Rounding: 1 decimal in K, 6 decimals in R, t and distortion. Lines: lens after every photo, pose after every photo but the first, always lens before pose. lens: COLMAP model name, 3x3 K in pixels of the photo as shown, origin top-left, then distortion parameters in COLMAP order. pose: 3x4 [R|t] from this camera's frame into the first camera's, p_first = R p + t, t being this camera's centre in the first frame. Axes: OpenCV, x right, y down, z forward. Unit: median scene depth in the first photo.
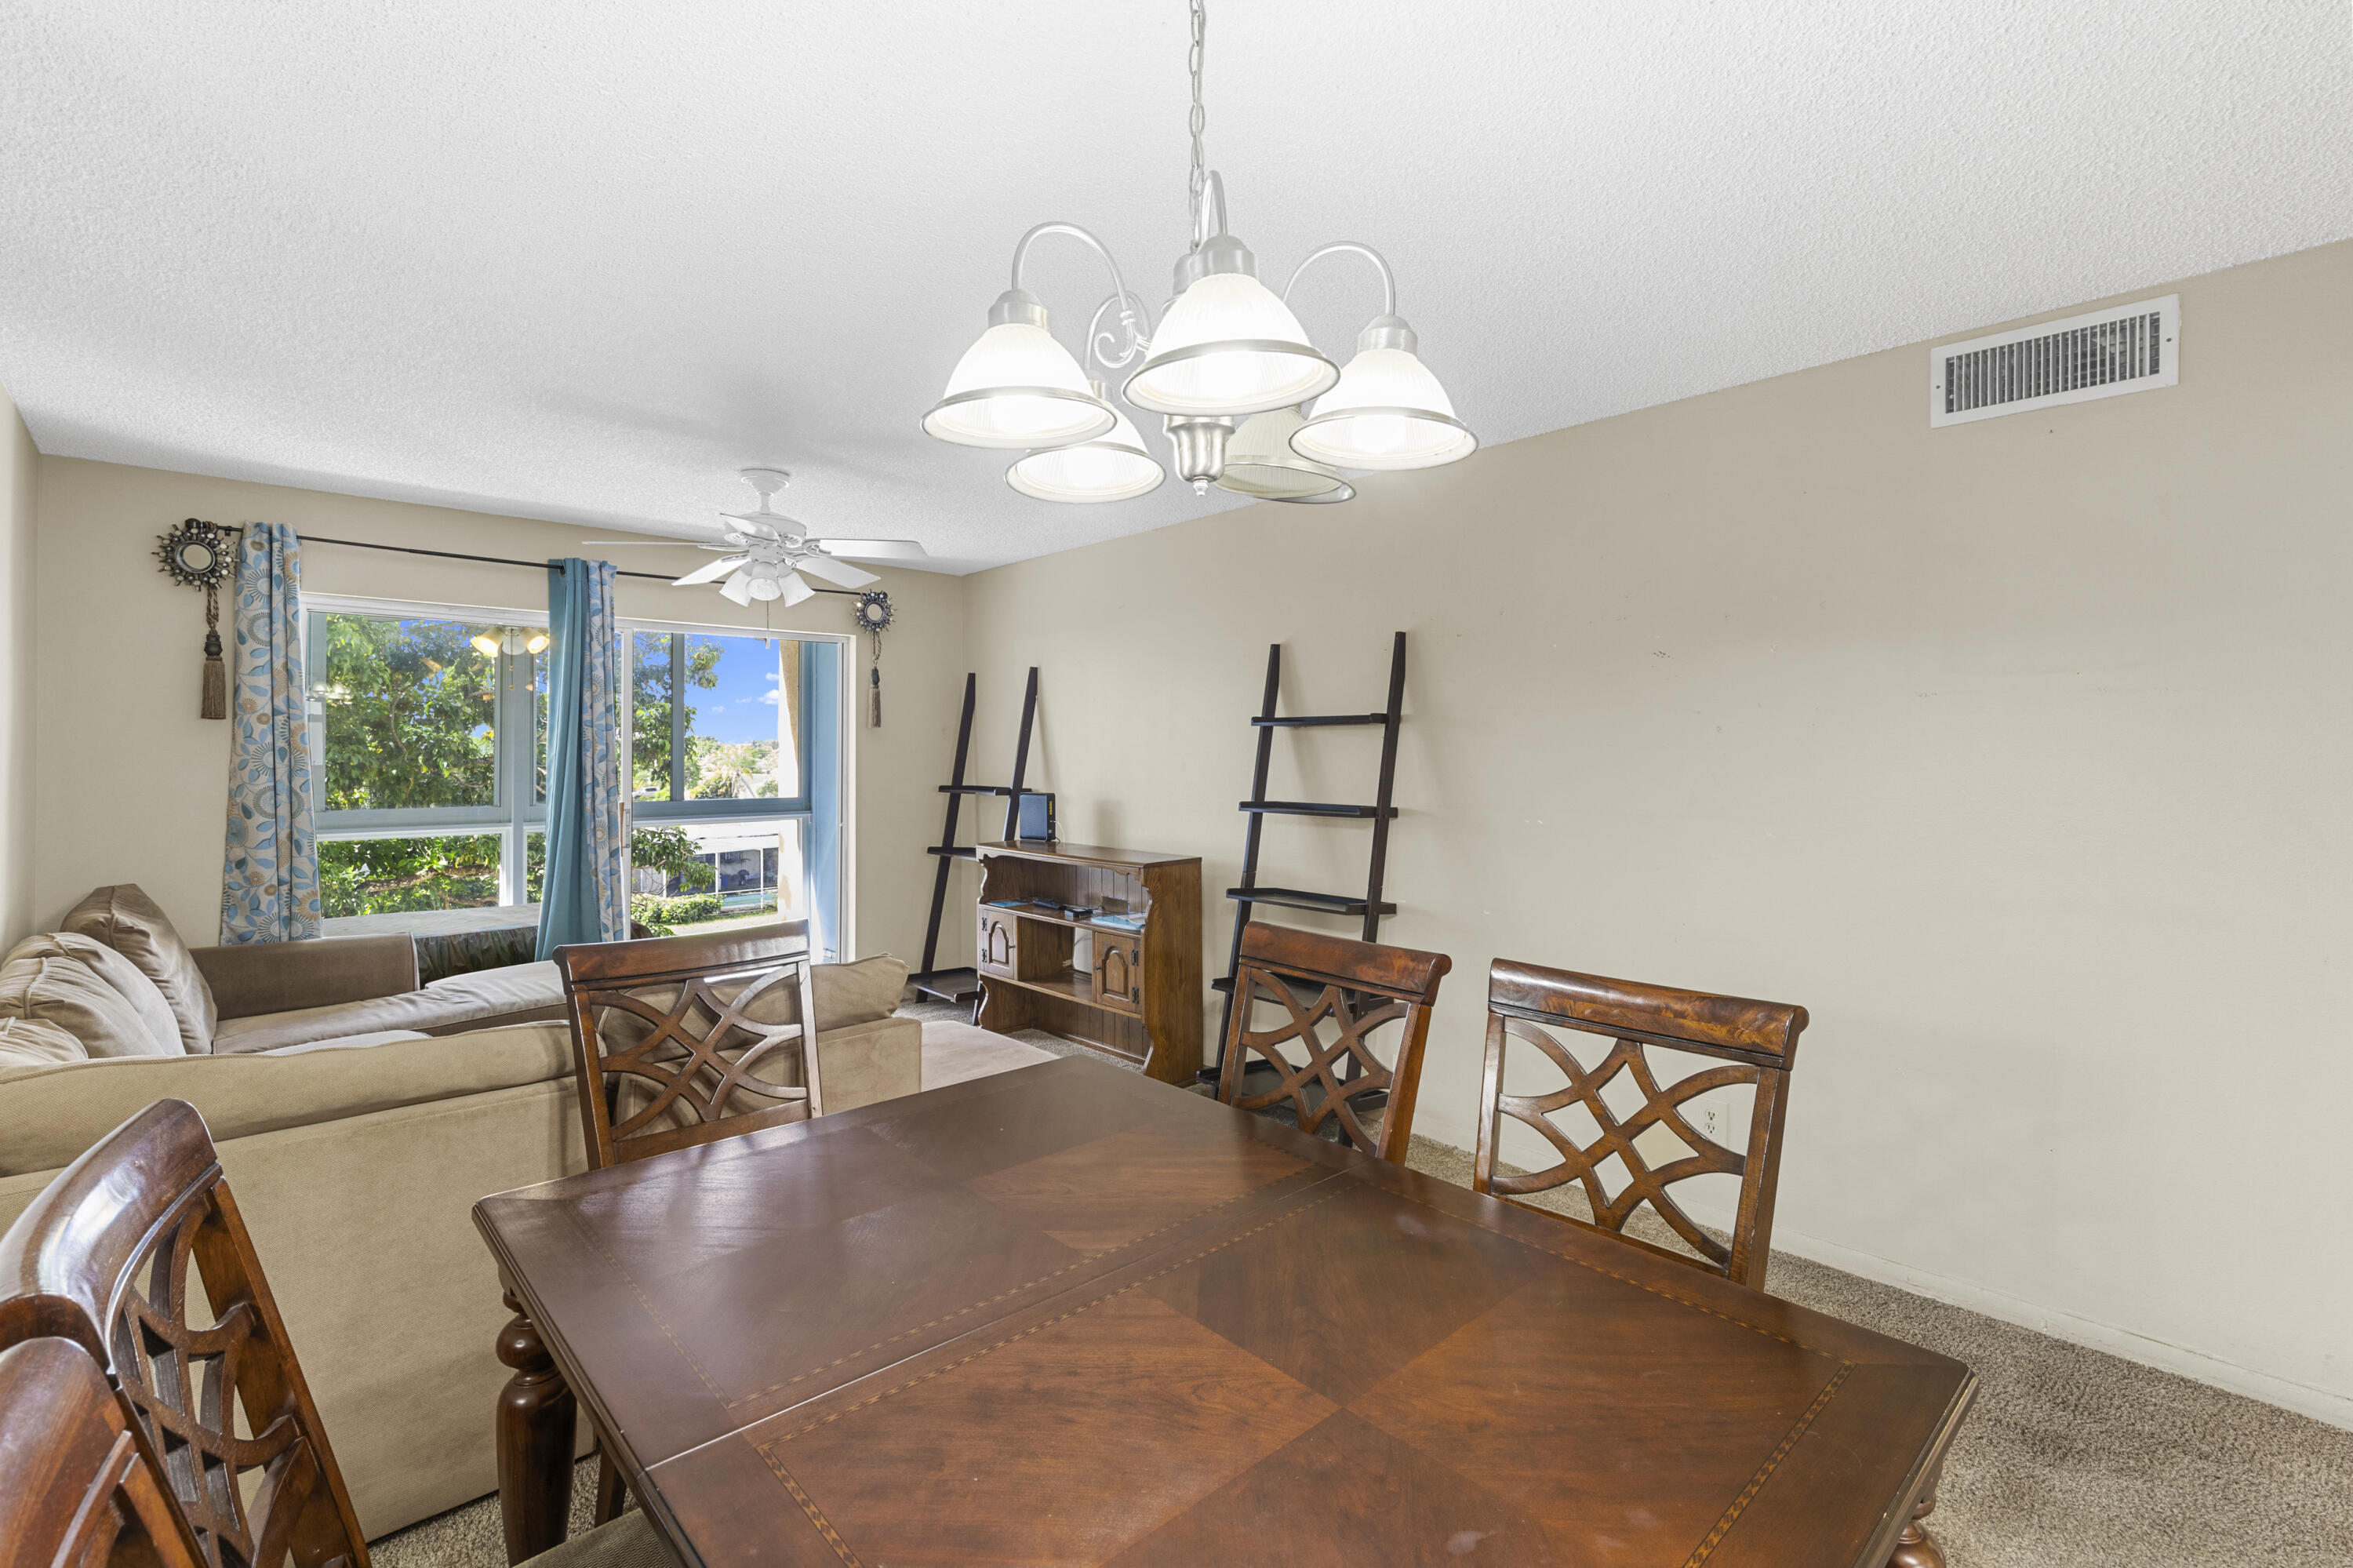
lens RADIAL K [[1084.2, 0, 1211.0], [0, 1084.2, 747.1], [0, 0, 1]] dist [0.000660, 0.000118]
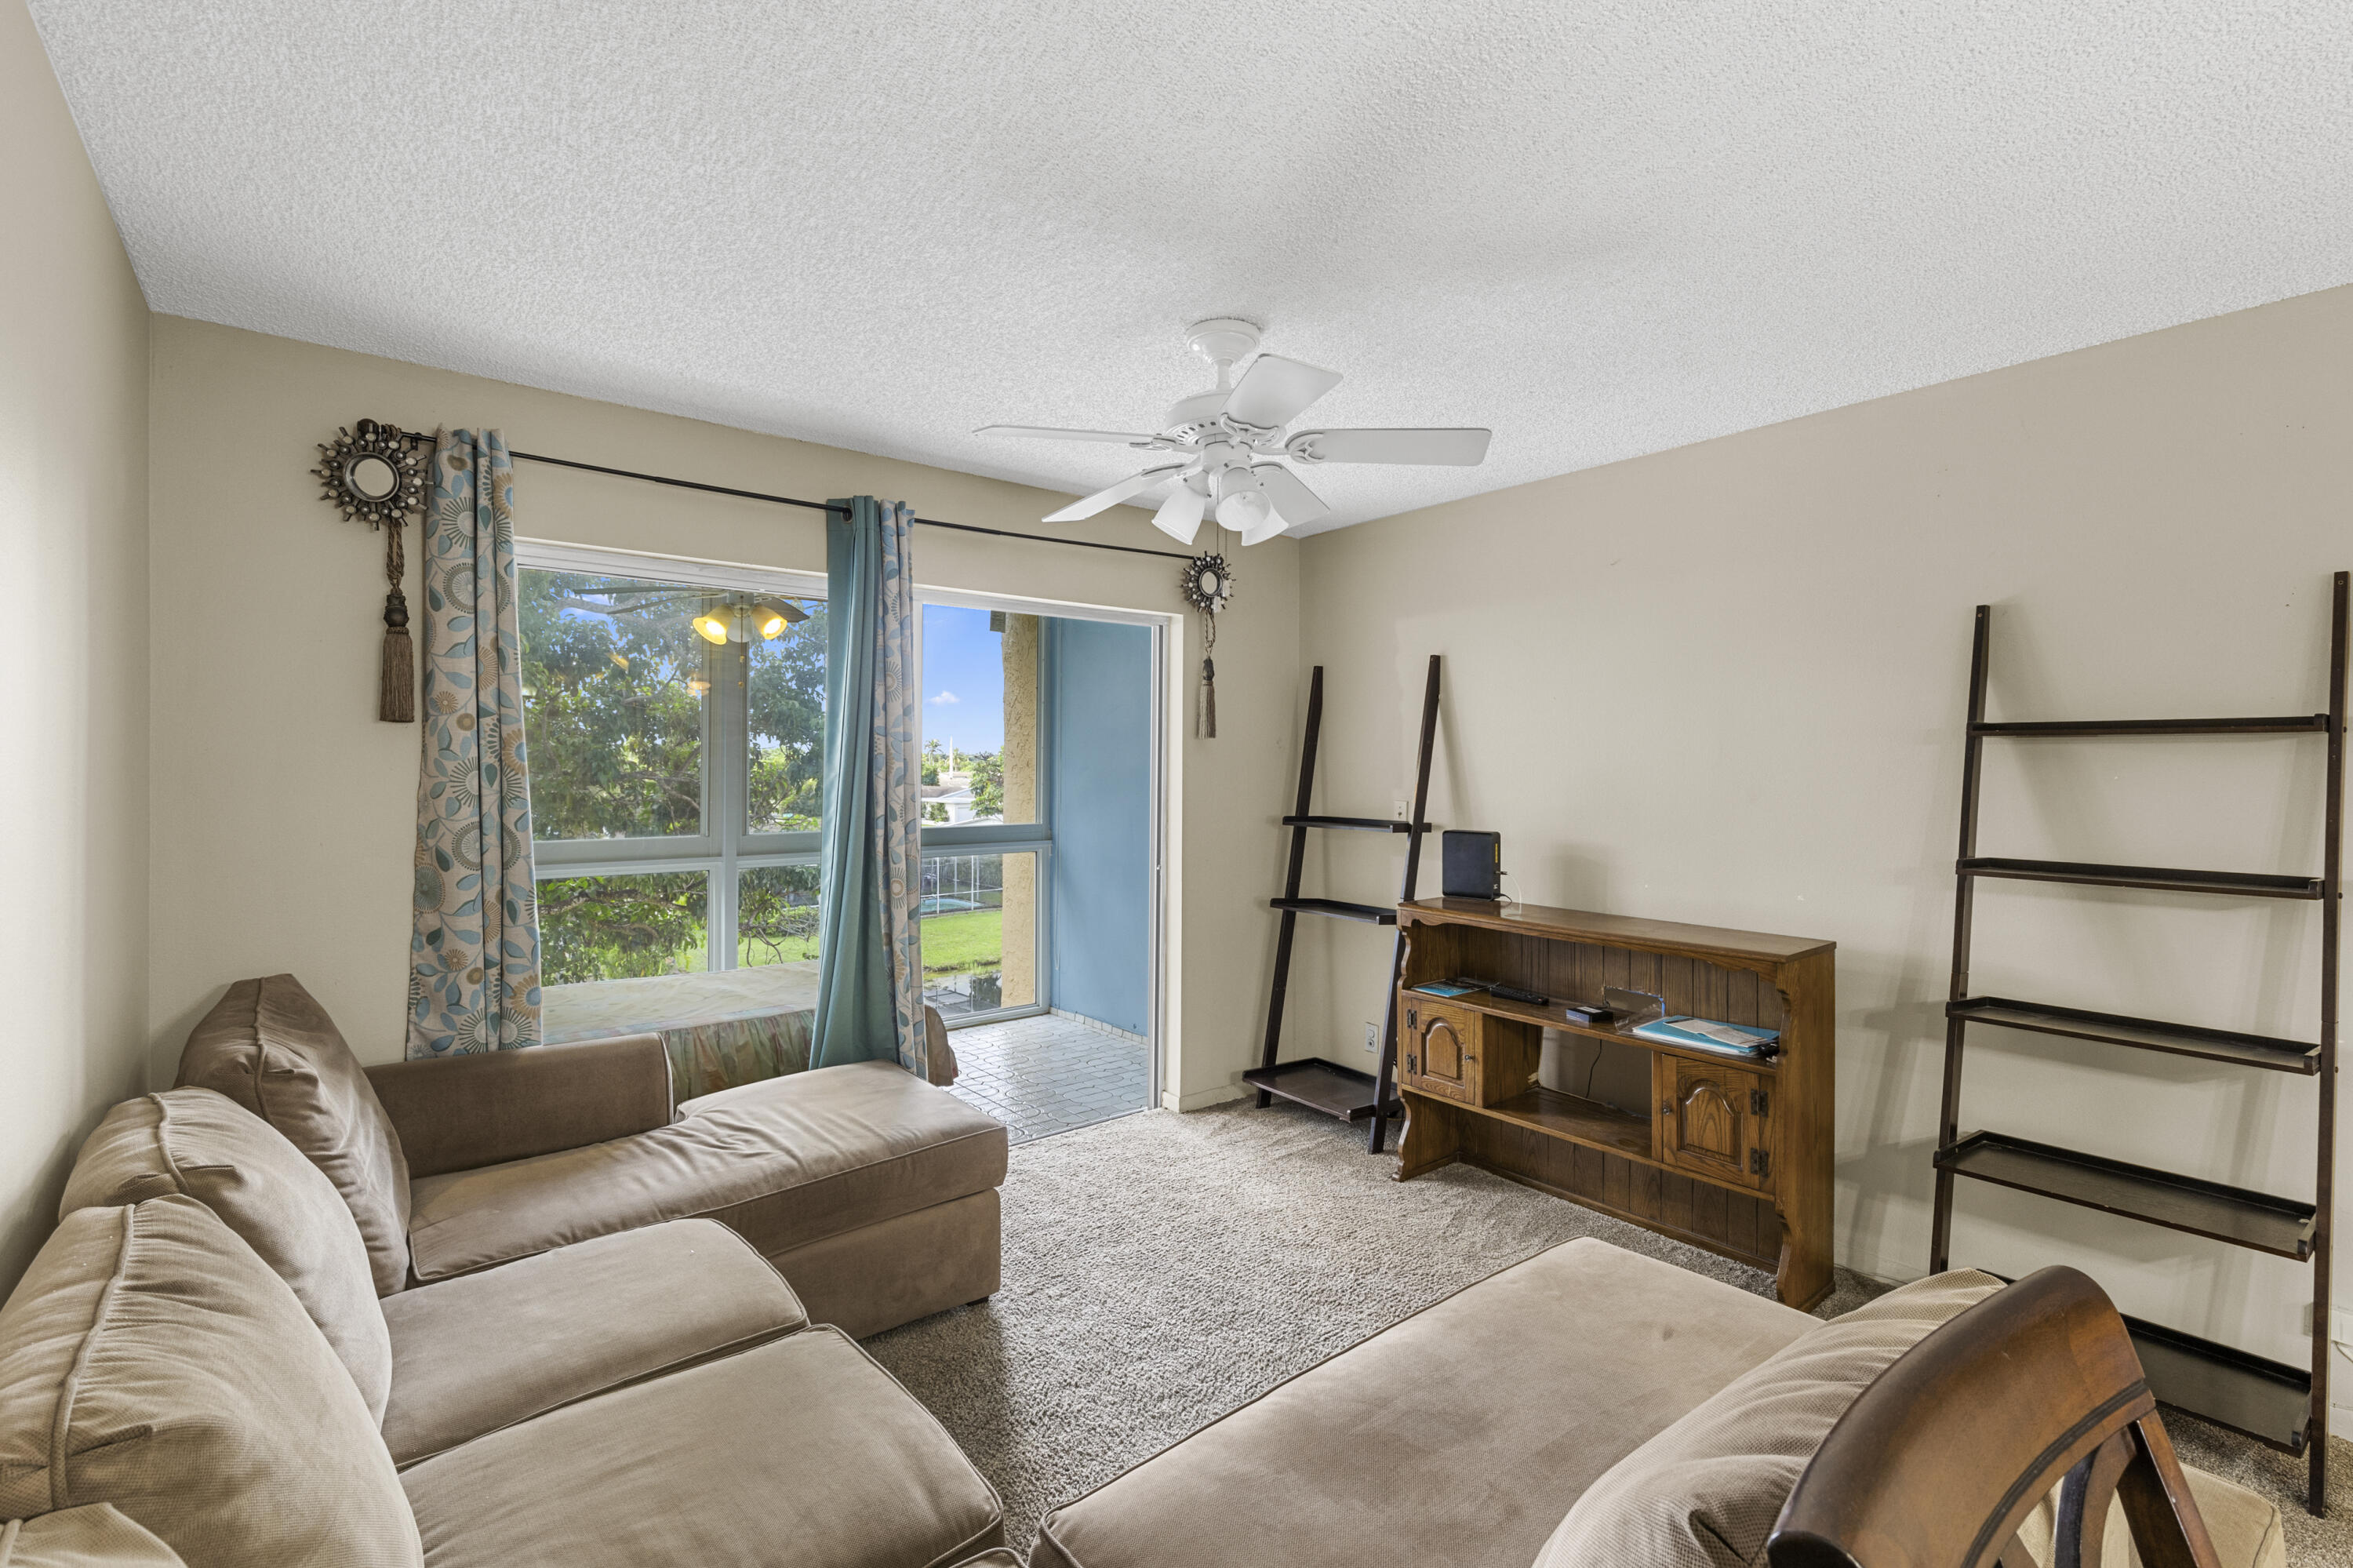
lens RADIAL K [[1059.6, 0, 1175.3], [0, 1059.6, 770.9], [0, 0, 1]] dist [0.001792, -0.000891]
pose [[0.997251, 0.005844, -0.073869, -0.380935], [-0.005034, 0.999925, 0.011140, -0.005313], [0.073929, -0.010737, 0.997206, 0.372081]]
